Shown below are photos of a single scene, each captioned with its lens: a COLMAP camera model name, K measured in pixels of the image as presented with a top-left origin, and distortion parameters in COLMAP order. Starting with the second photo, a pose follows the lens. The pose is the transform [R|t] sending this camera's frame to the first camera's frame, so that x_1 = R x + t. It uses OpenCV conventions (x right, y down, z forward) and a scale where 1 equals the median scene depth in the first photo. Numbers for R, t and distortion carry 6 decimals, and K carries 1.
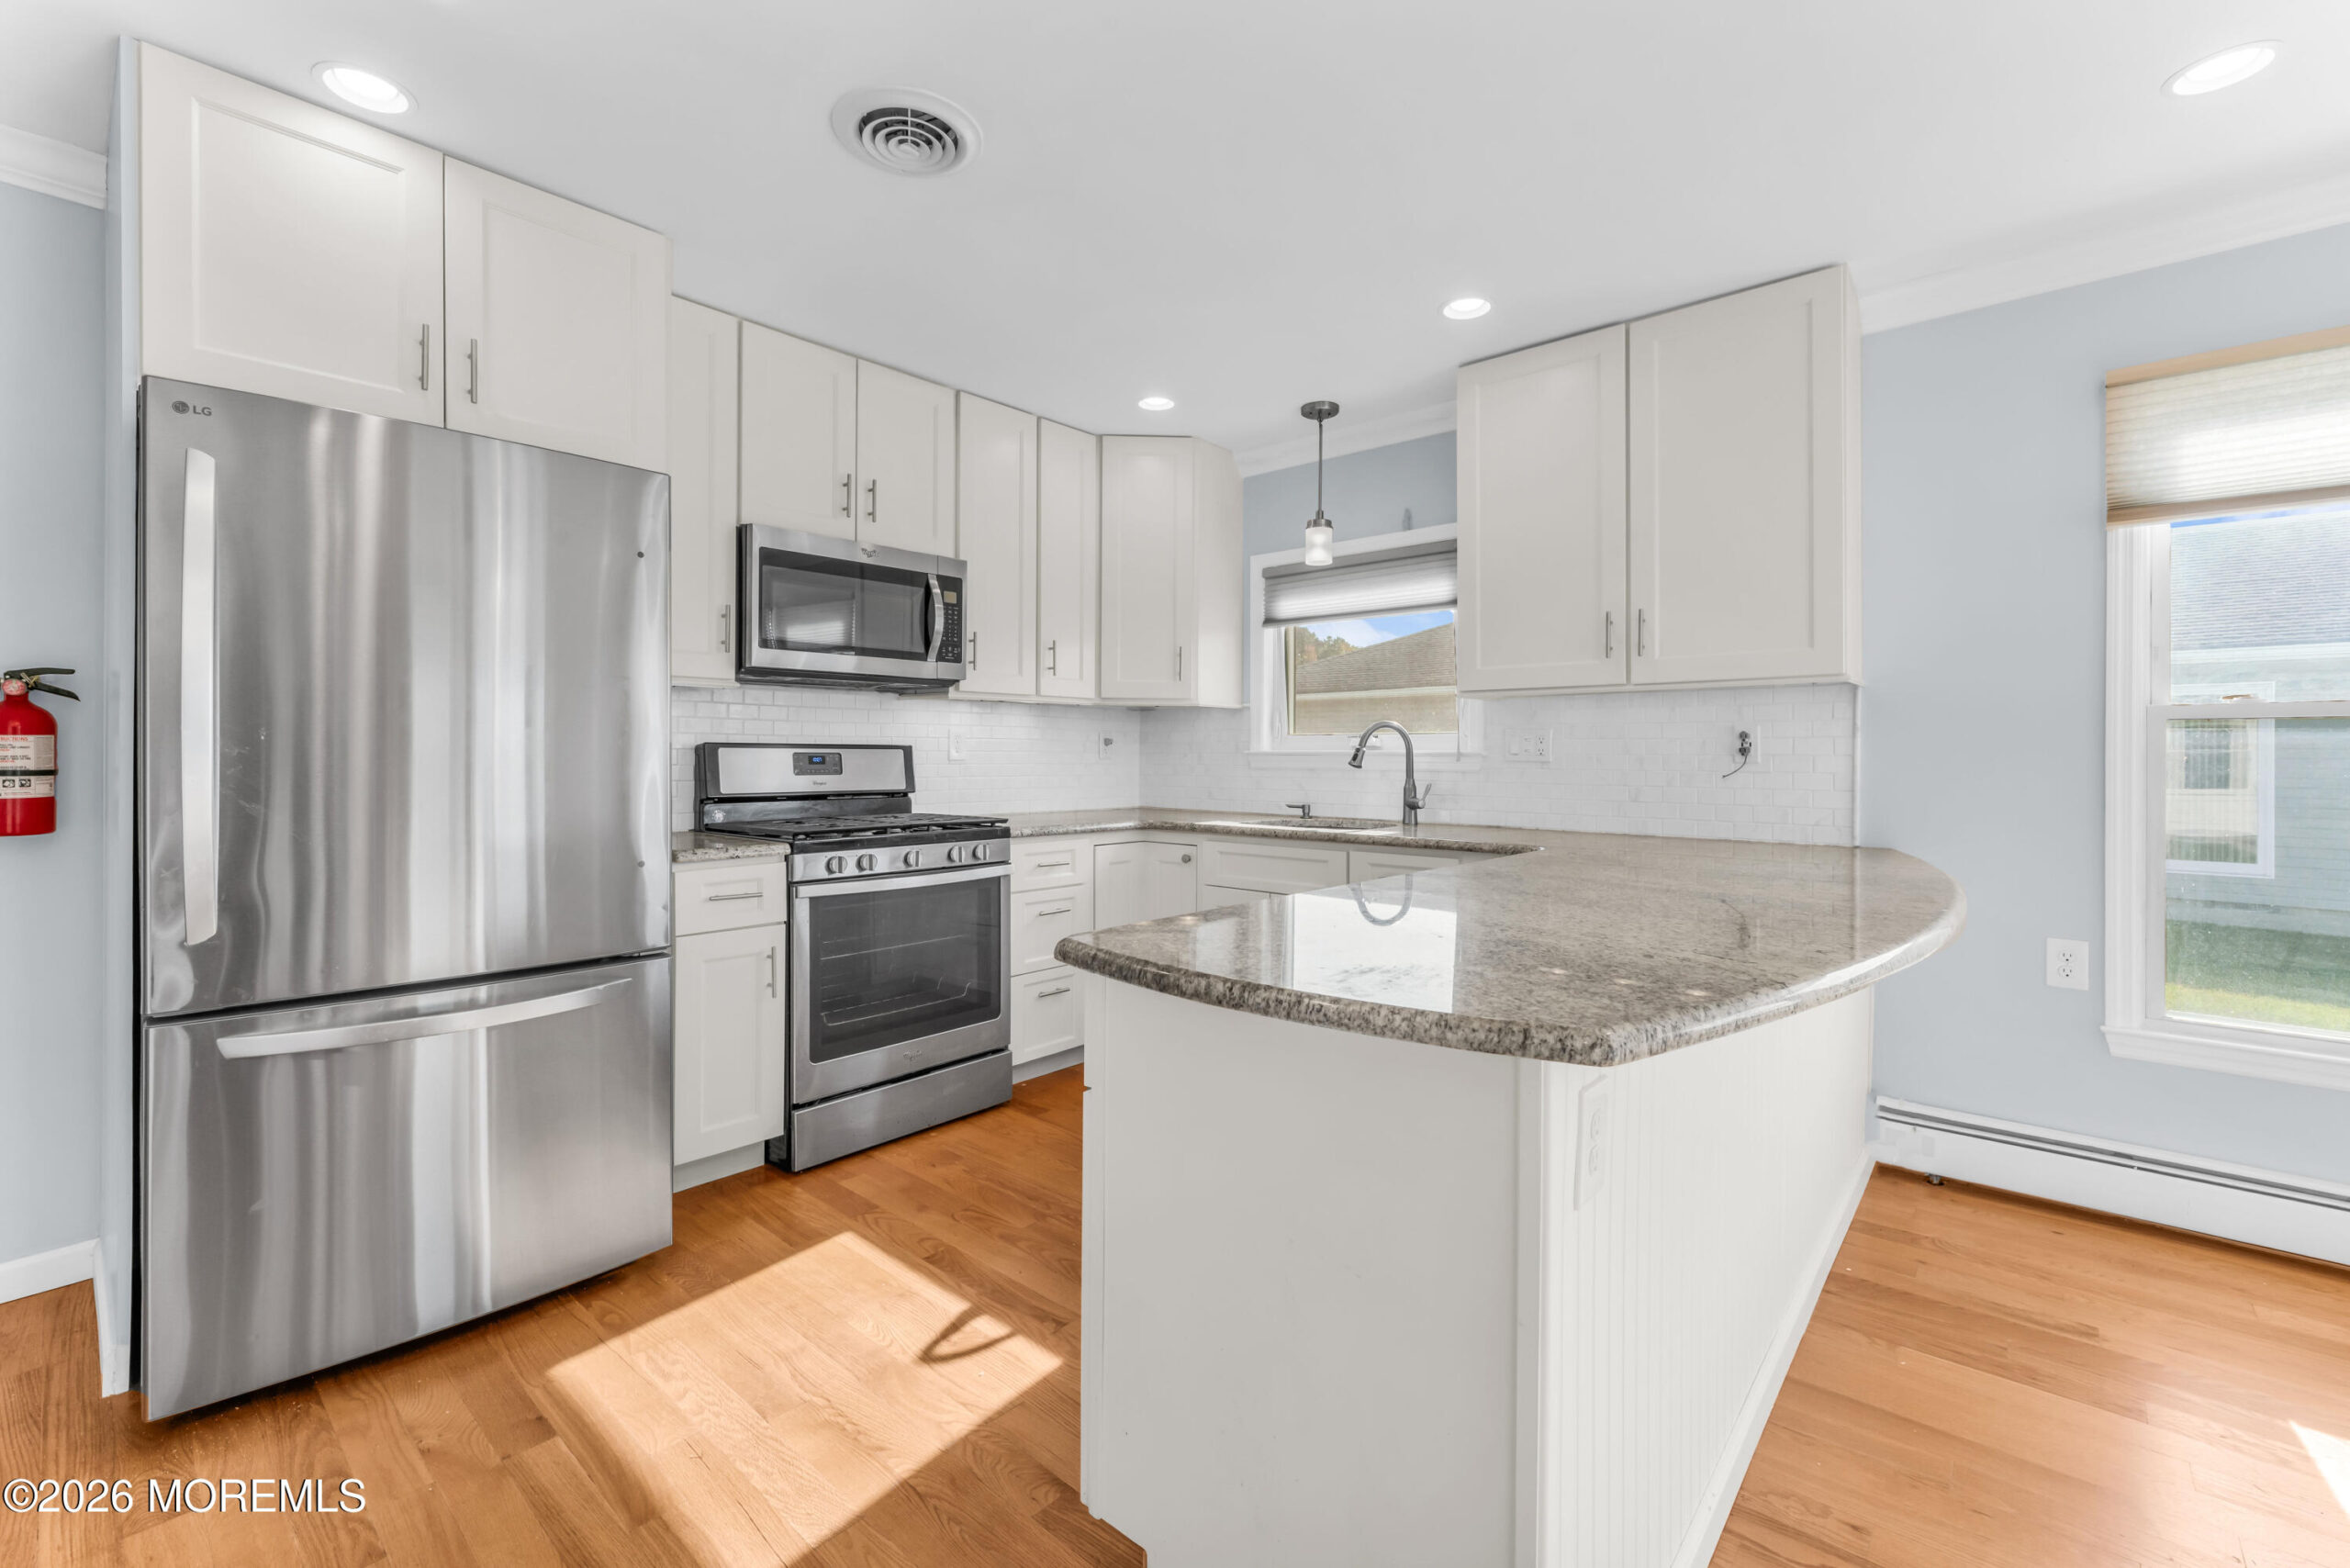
lens RADIAL K [[980.4, 0, 1190.5], [0, 980.4, 766.1], [0, 0, 1]] dist [-0.004459, -0.000655]
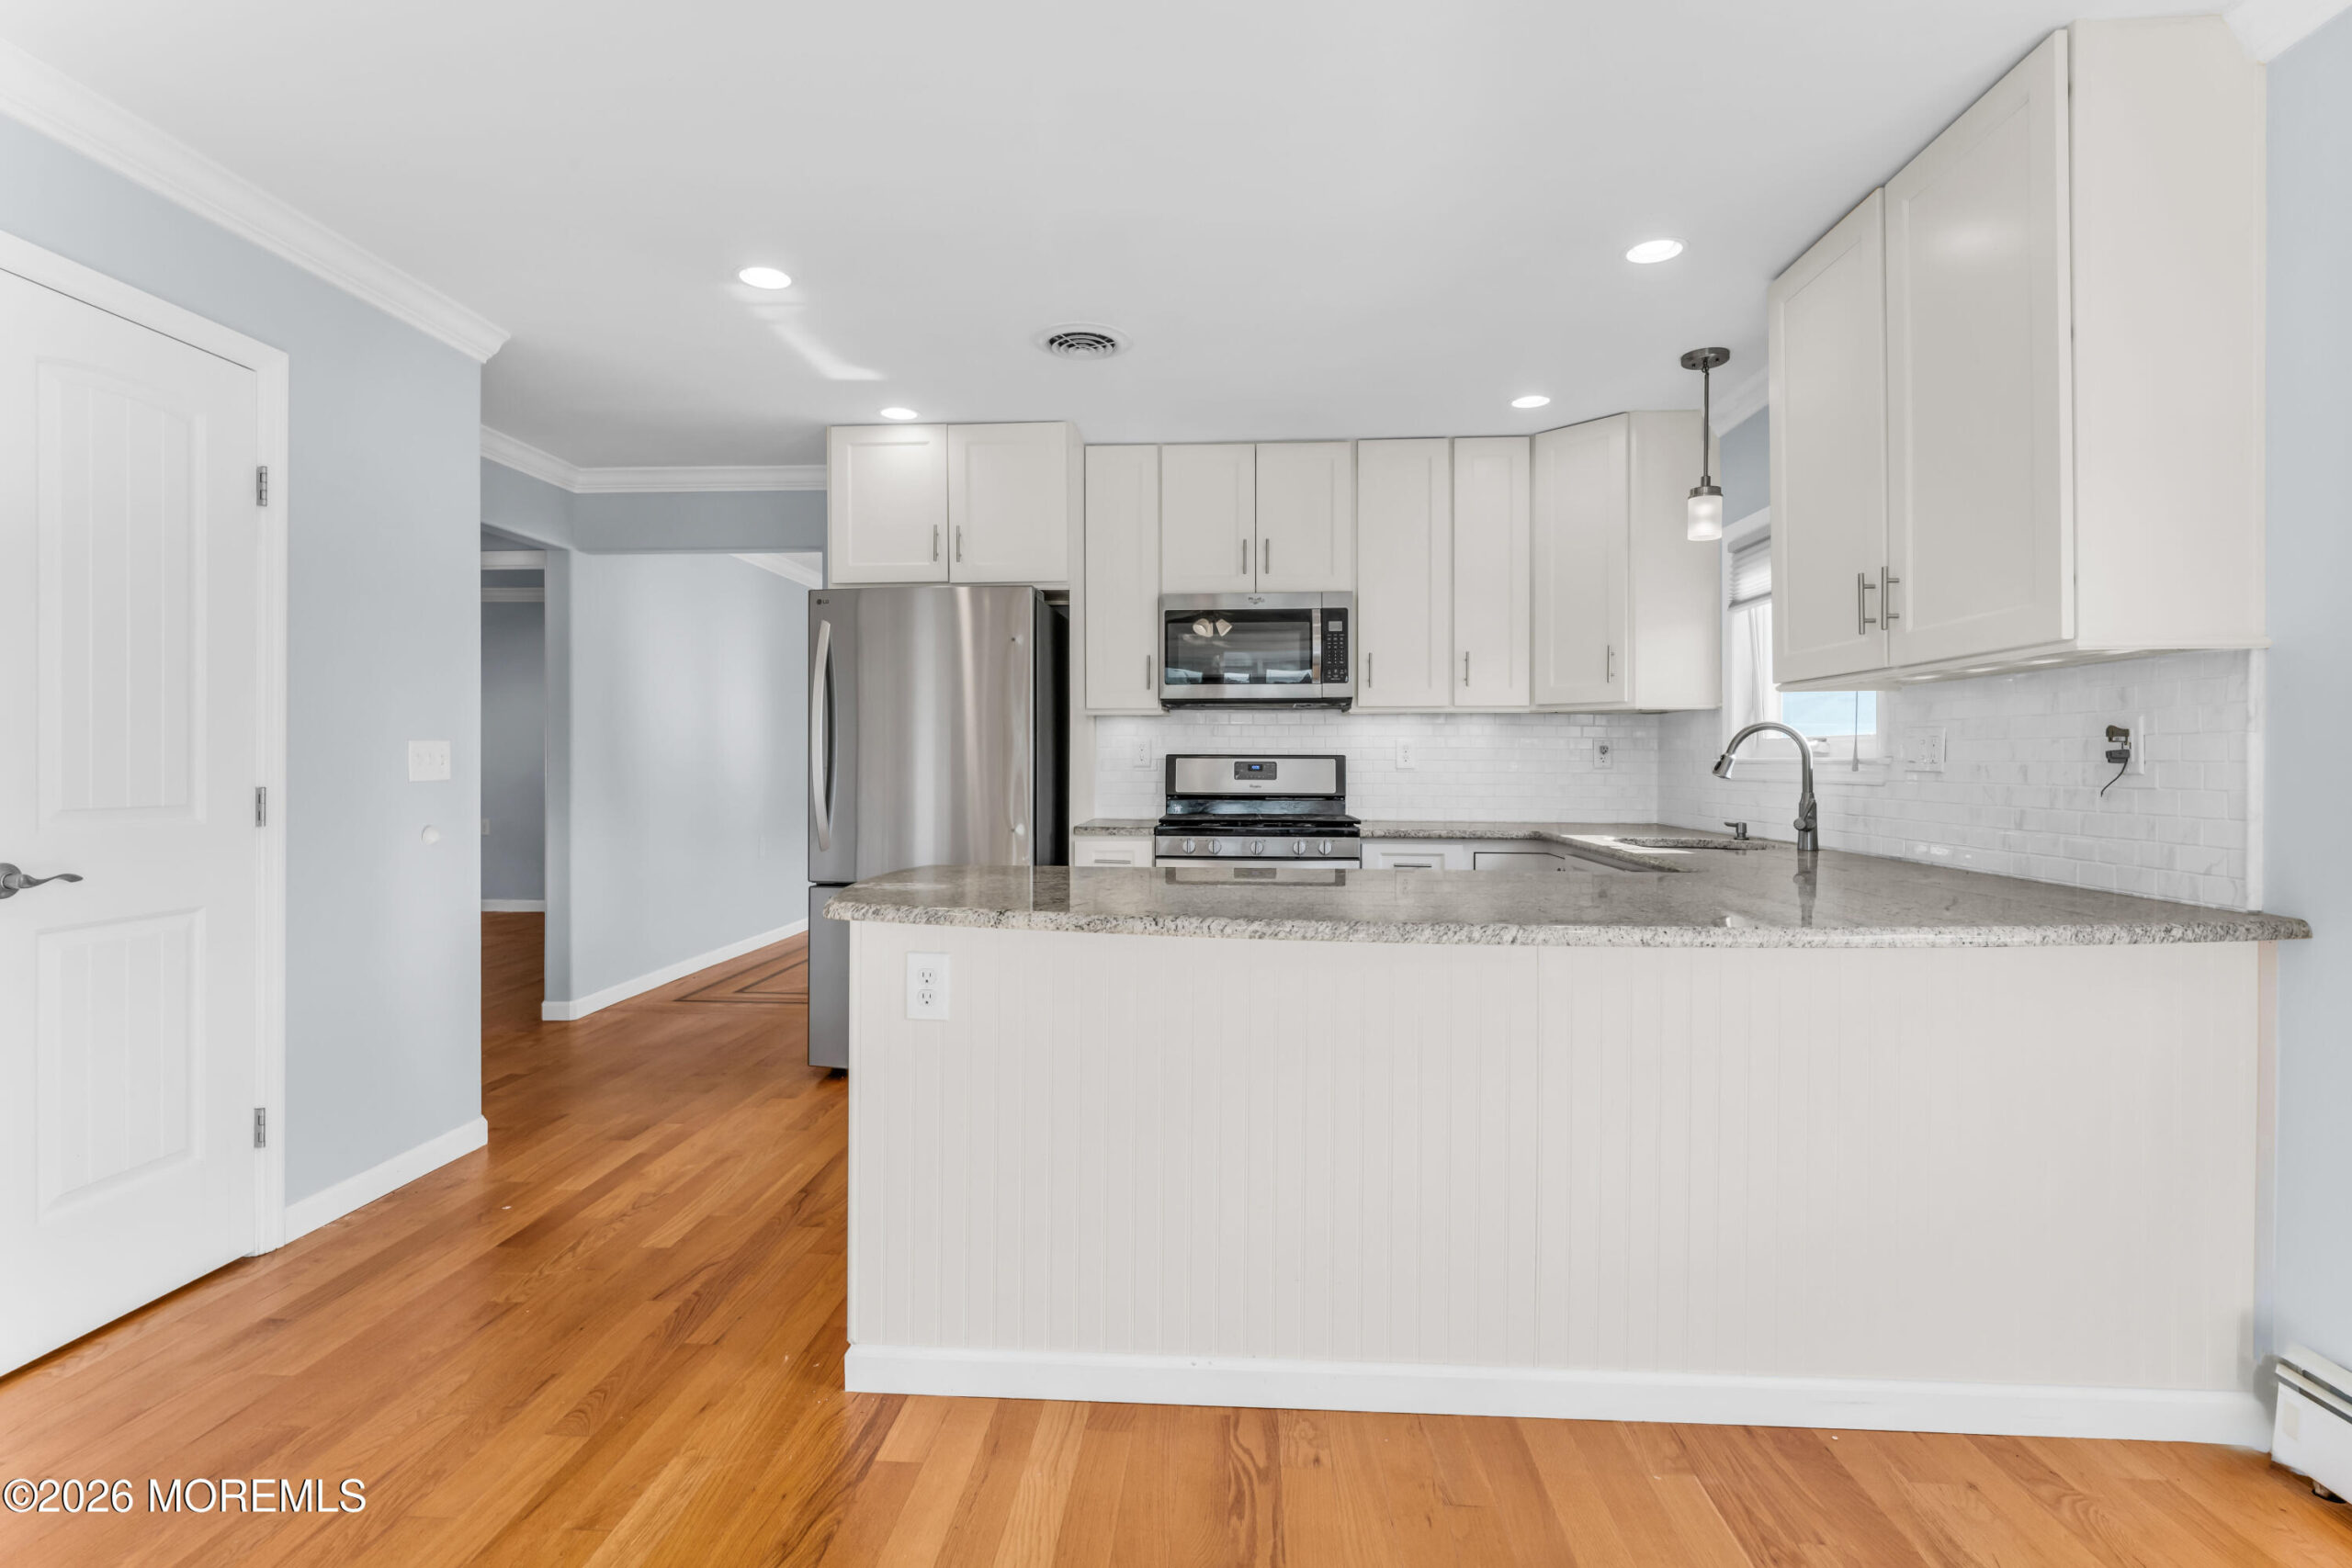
lens RADIAL K [[1172.3, 0, 1199.3], [0, 1172.3, 768.5], [0, 0, 1]] dist [-0.001151, -0.001372]
pose [[0.618615, 0.002225, -0.785691, 0.726954], [-0.008027, 0.999962, -0.003488, 0.000268], [0.785653, 0.008465, 0.618609, 0.028620]]
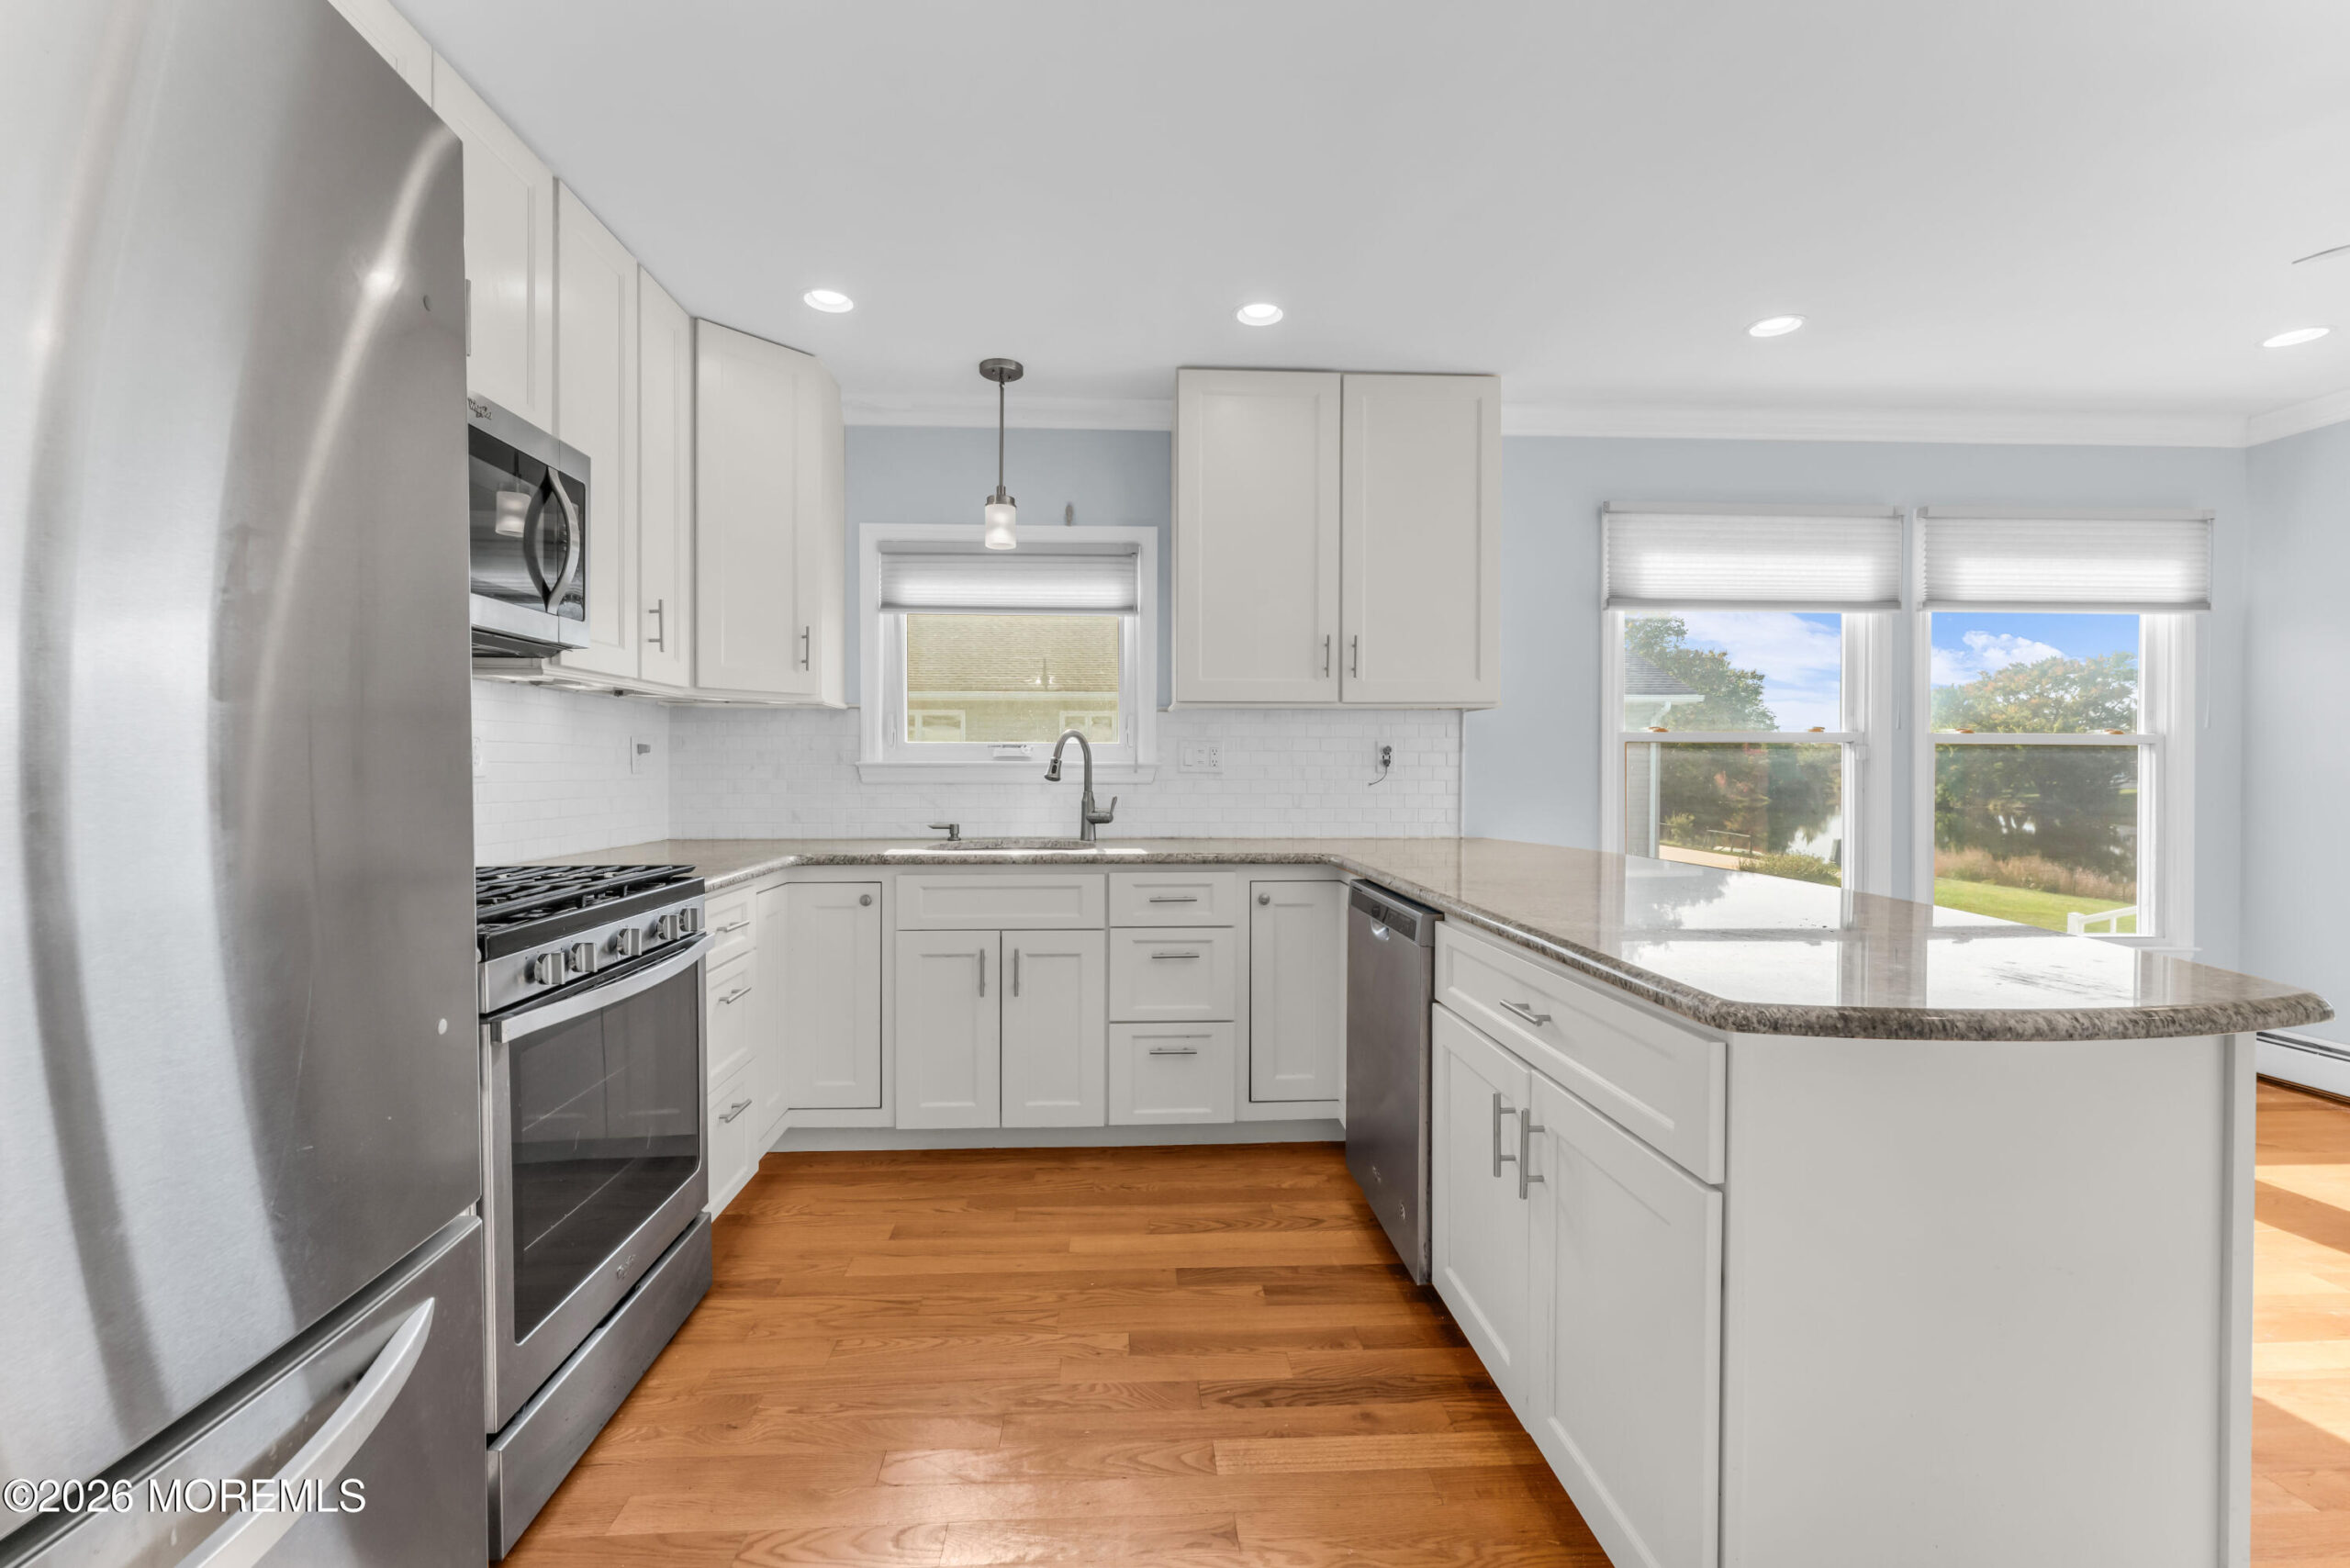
lens RADIAL K [[980.4, 0, 1172.2], [0, 980.4, 779.0], [0, 0, 1]] dist [-0.004459, -0.000655]
pose [[0.725554, -0.011123, 0.688075, -0.393983], [0.008121, 0.999938, 0.007600, -0.006302], [-0.688117, 0.000074, 0.725600, 0.291474]]
